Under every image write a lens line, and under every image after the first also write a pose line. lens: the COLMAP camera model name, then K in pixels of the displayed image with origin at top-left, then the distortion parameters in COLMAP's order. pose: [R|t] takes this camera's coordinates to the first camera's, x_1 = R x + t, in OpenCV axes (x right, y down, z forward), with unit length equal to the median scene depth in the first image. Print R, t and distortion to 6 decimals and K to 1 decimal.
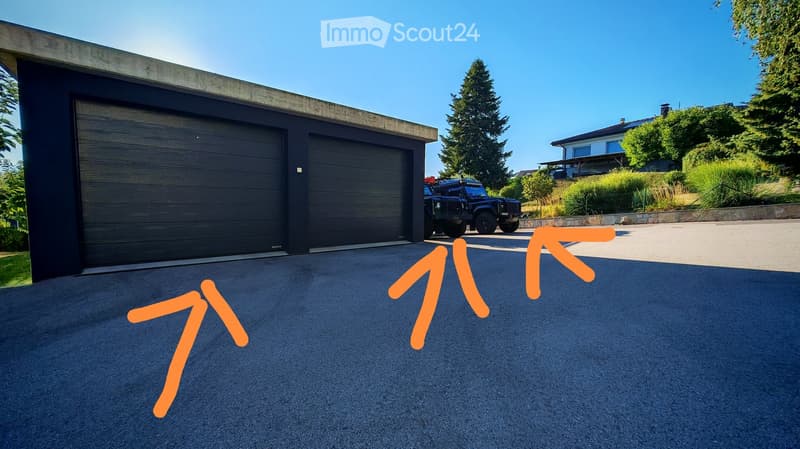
lens RADIAL K [[302.8, 0, 400.0], [0, 302.8, 224.5], [0, 0, 1]] dist [0.000830, 0.000150]
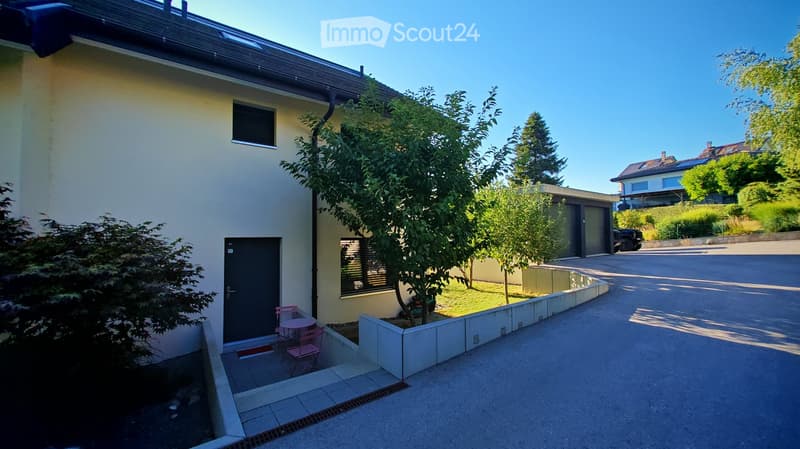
lens RADIAL K [[302.8, 0, 400.0], [0, 302.8, 224.5], [0, 0, 1]] dist [0.000830, 0.000150]
pose [[0.997245, -0.025609, -0.069612, -0.414832], [0.018580, 0.994834, -0.099801, 0.013677], [0.071808, 0.098232, 0.992569, -0.372498]]
